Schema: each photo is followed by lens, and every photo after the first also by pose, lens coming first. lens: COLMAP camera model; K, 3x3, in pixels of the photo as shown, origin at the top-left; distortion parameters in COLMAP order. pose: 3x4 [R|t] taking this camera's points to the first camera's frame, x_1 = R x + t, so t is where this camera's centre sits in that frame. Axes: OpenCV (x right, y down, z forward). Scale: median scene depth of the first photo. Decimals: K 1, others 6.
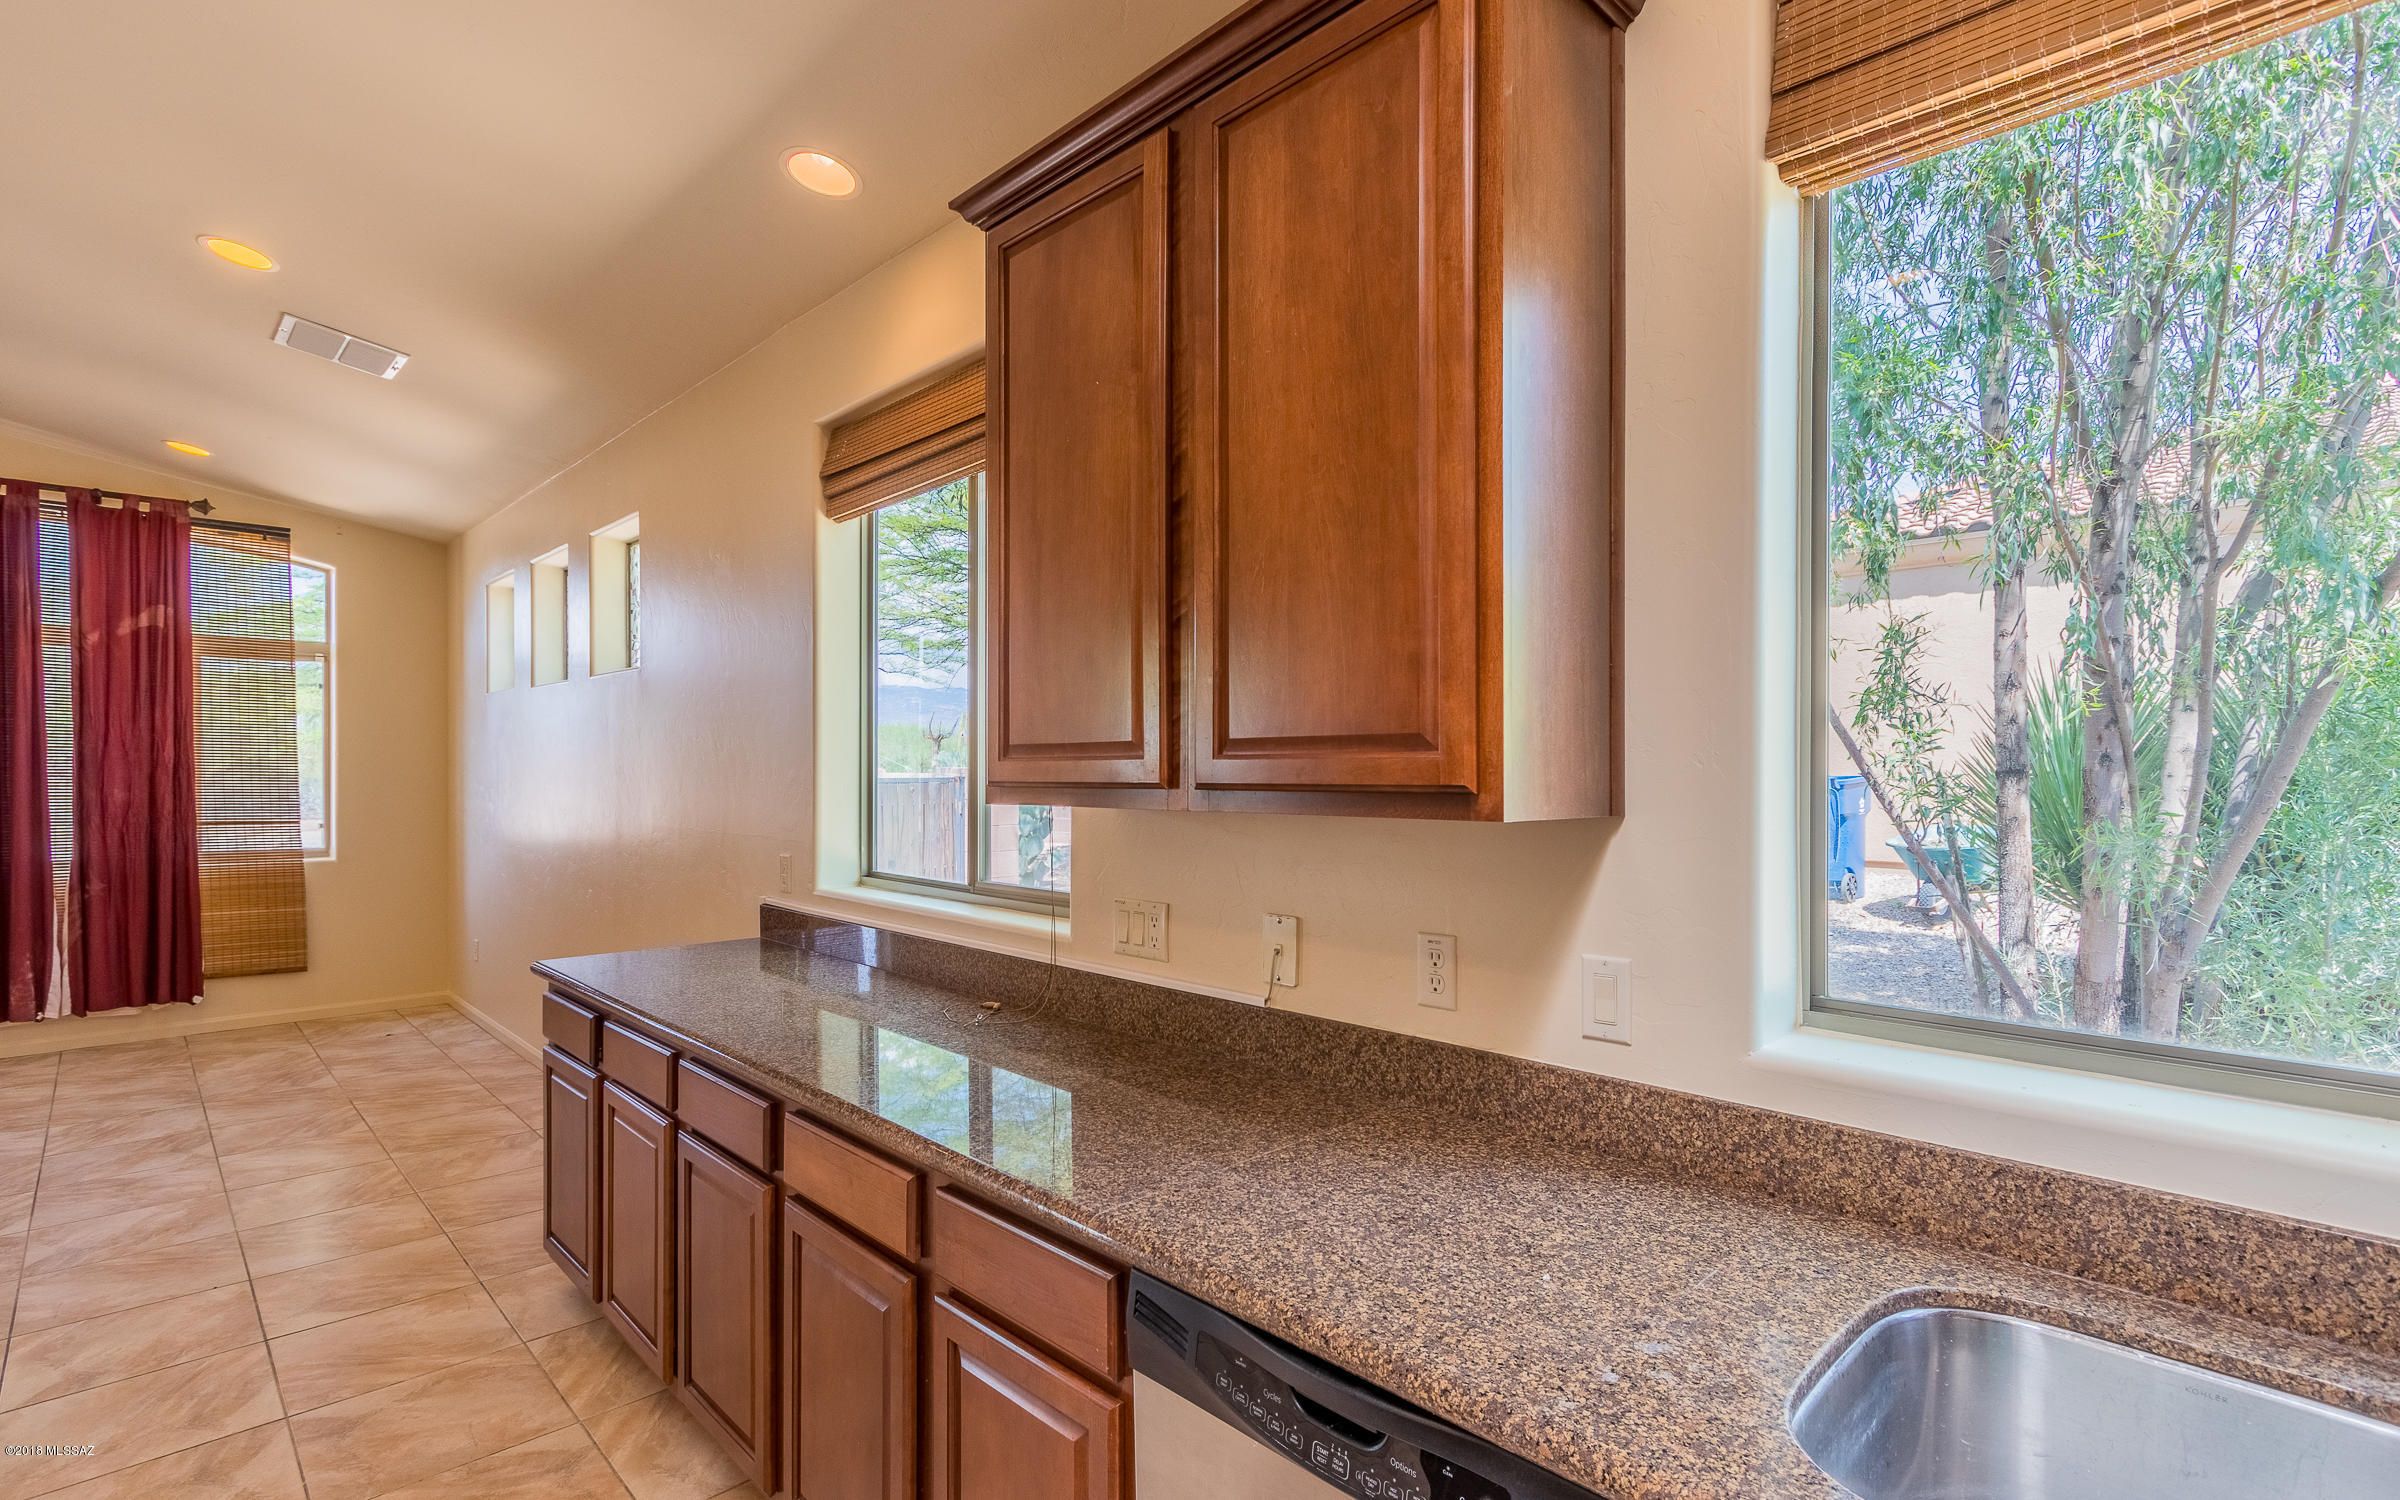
lens RADIAL K [[1140.7, 0, 1200.0], [0, 1140.7, 750.0], [0, 0, 1]] dist [-0.000965, 0.000738]
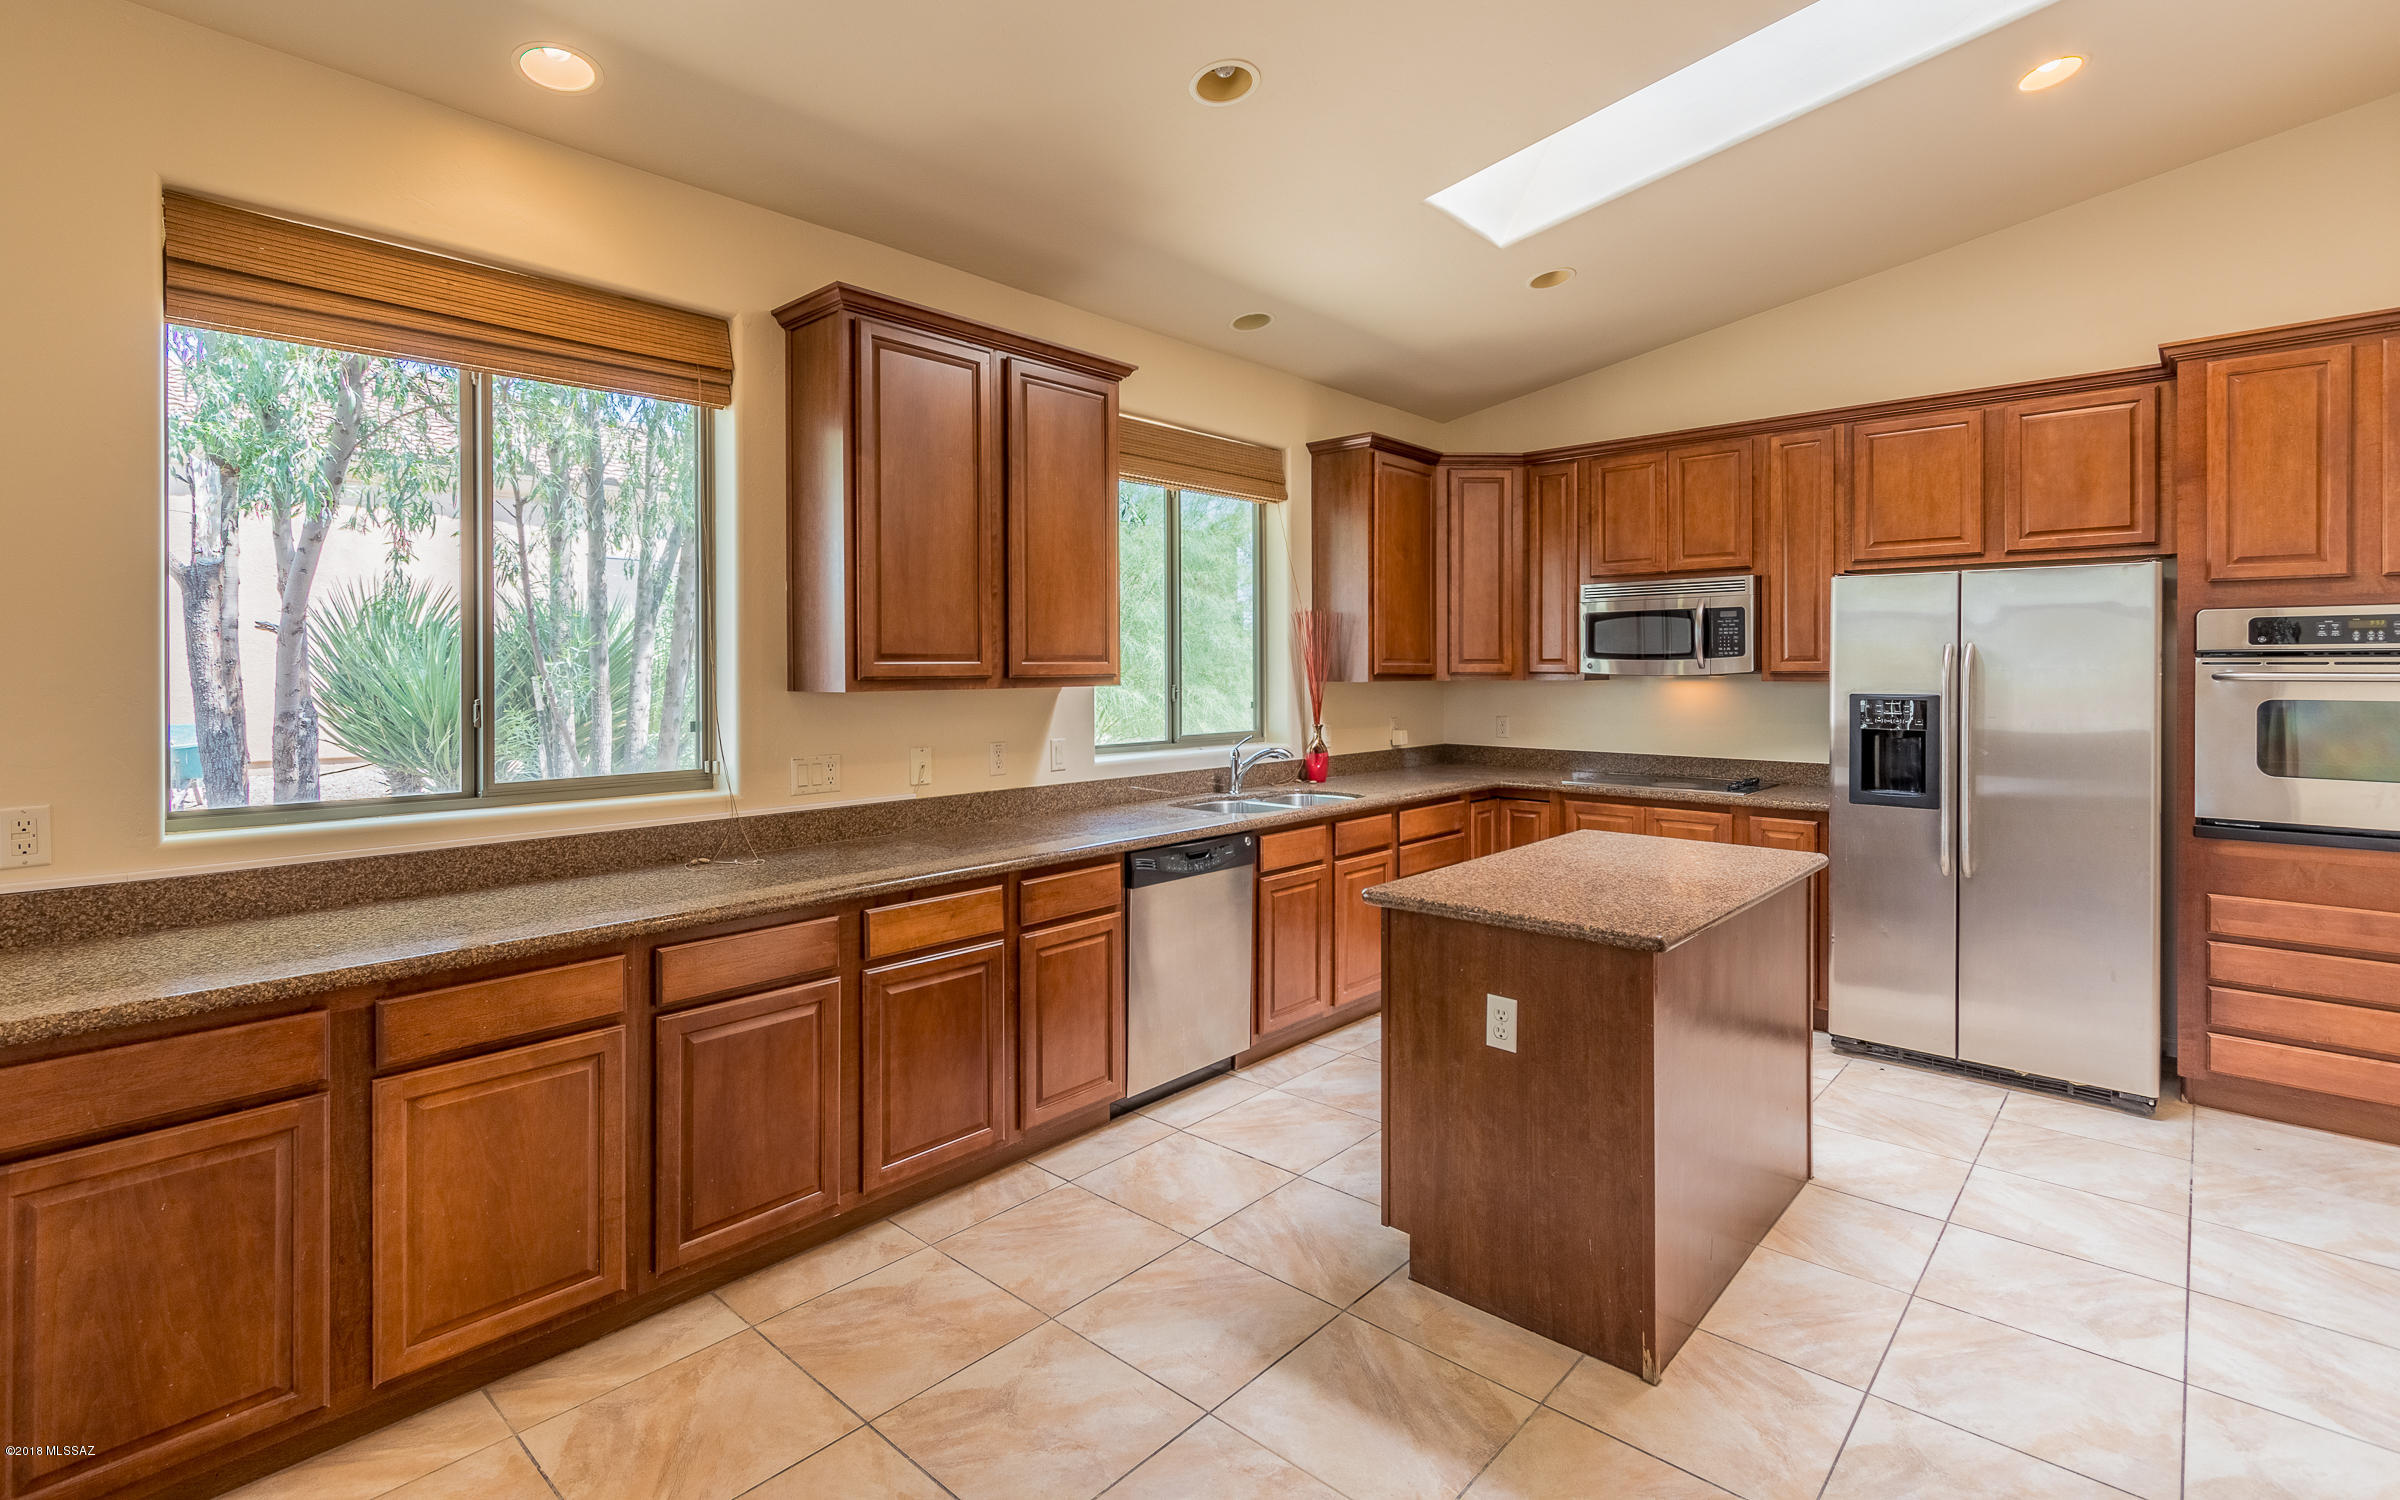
lens RADIAL K [[1107.3, 0, 1194.9], [0, 1107.3, 666.3], [0, 0, 1]] dist [0.001091, -0.000617]
pose [[-0.074933, 0.000081, 0.997189, -2.366310], [-0.013188, 0.999912, -0.001072, 0.012011], [-0.997101, -0.013232, -0.074926, 0.935629]]
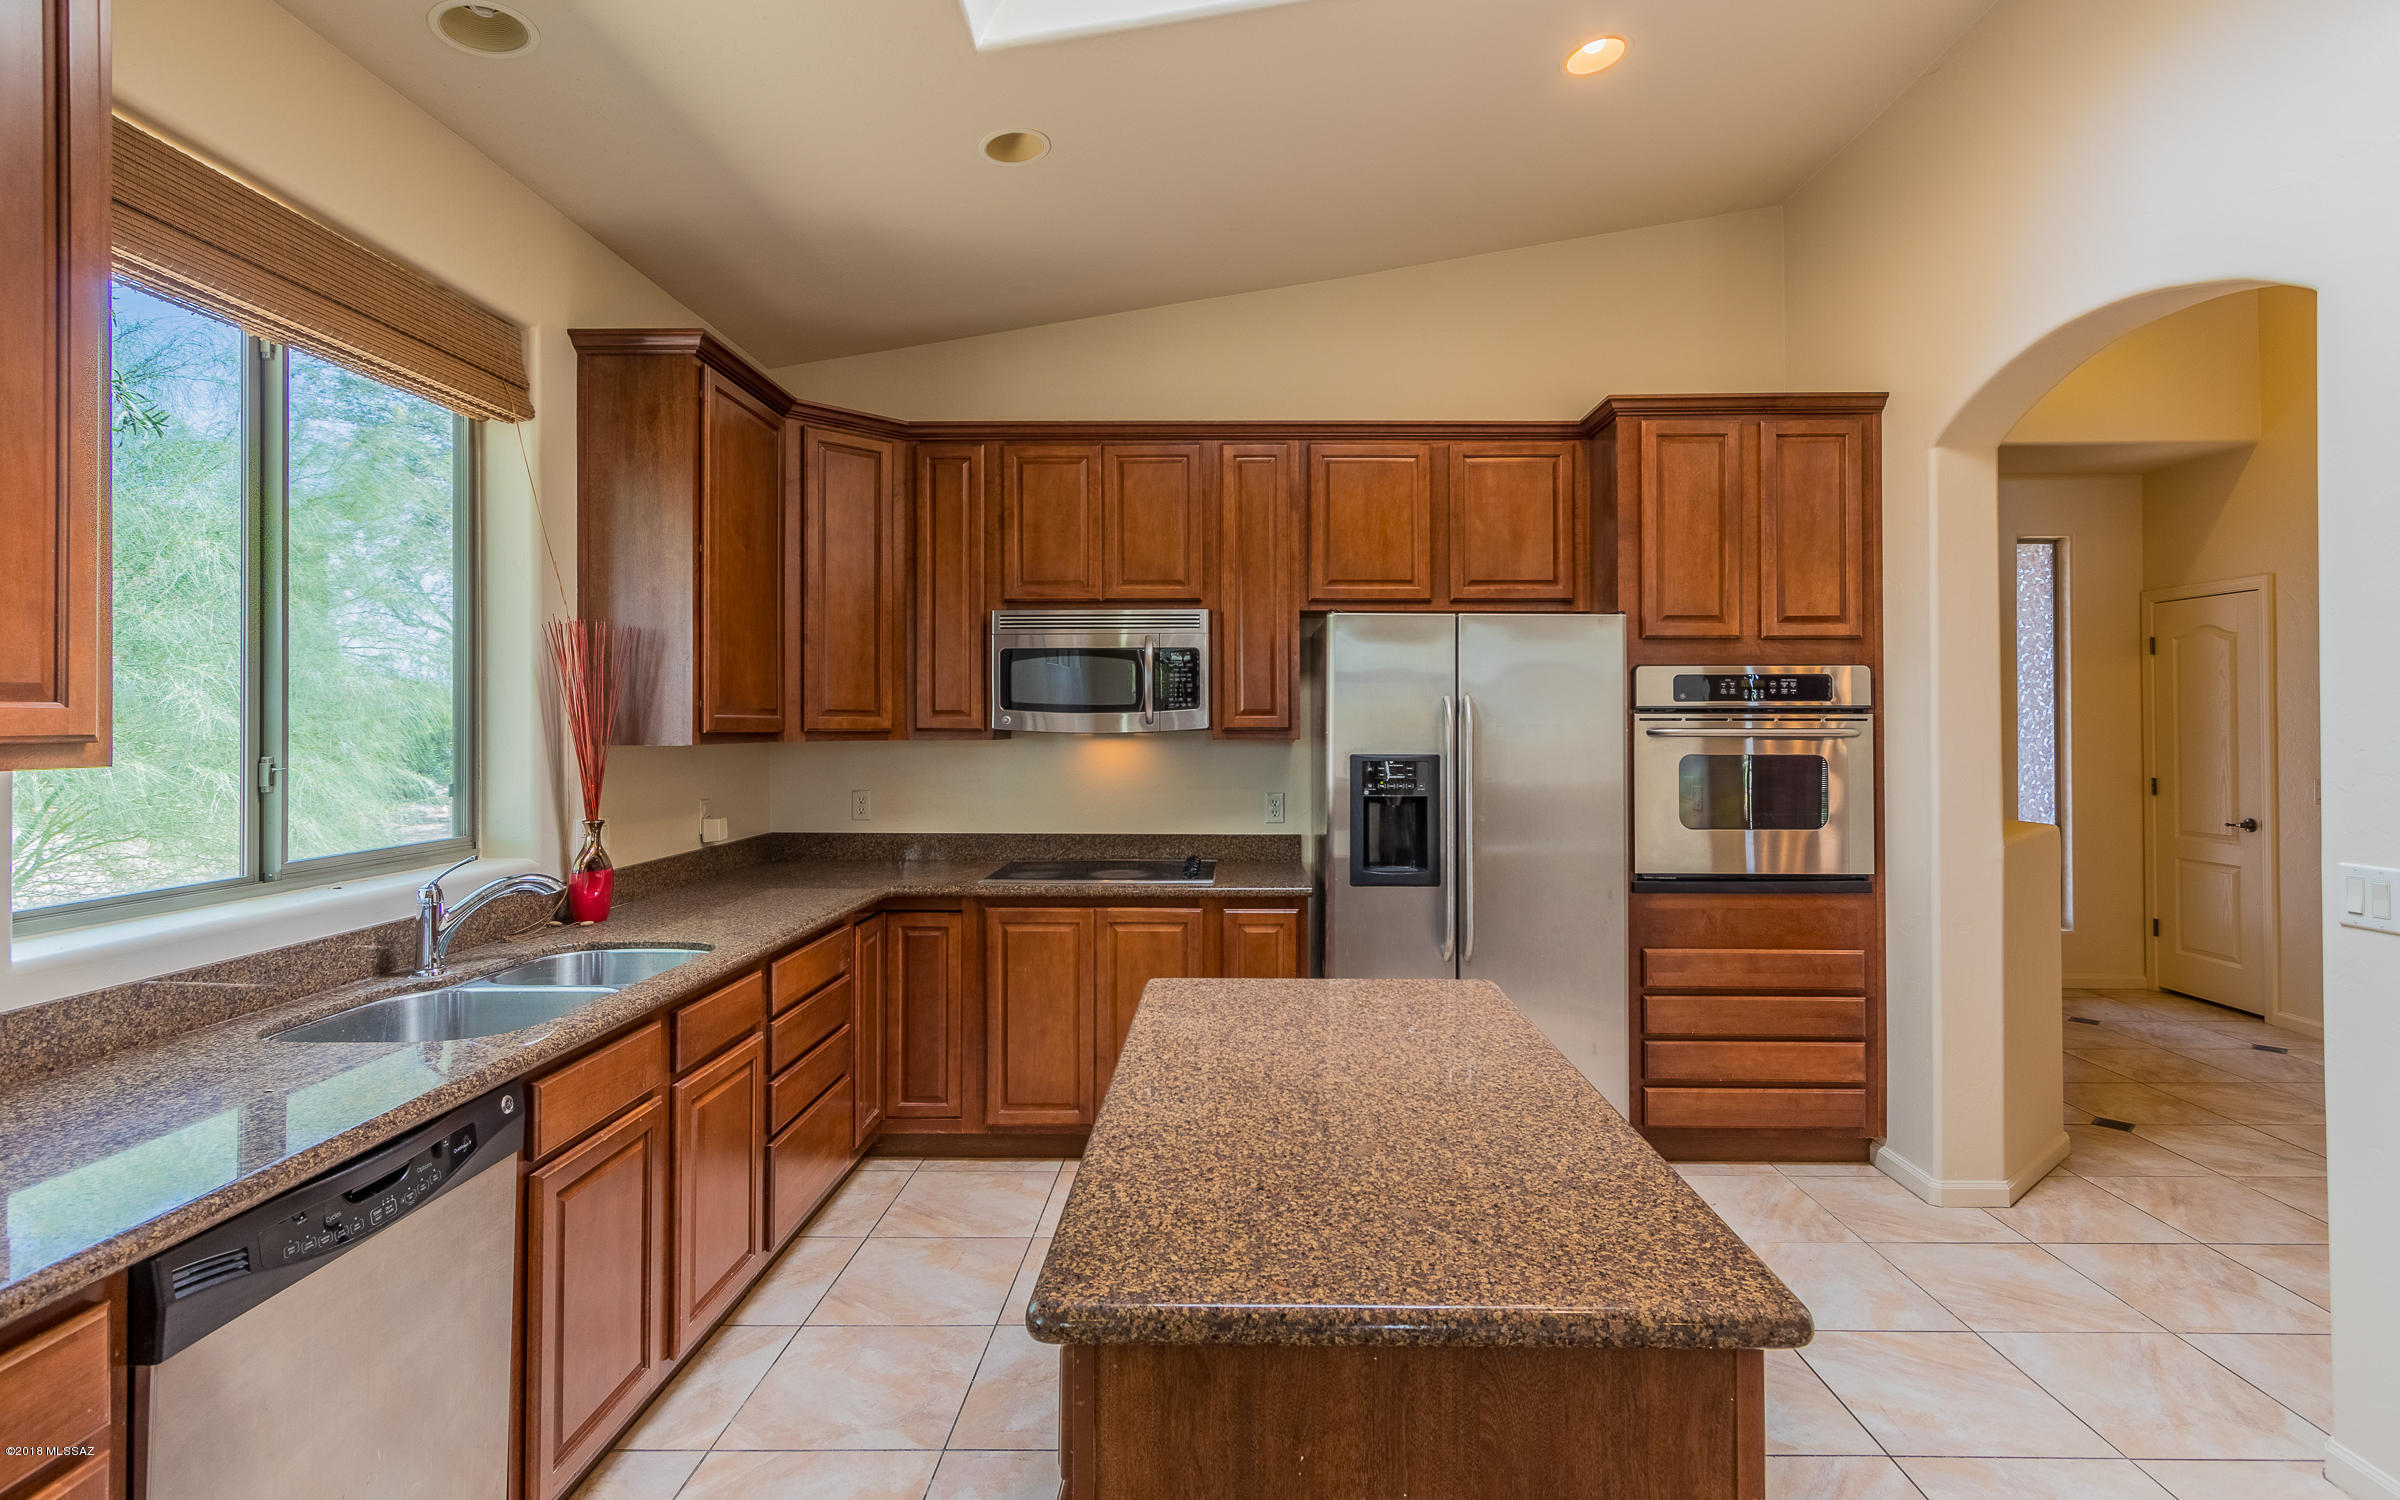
lens RADIAL K [[1115.5, 0, 1232.5], [0, 1115.5, 714.0], [0, 0, 1]] dist [0.000862, 0.000421]
pose [[-0.720217, 0.003496, 0.693740, -1.172723], [-0.011922, 0.999777, -0.017415, 0.015227], [-0.693646, -0.020813, -0.720015, 0.938704]]
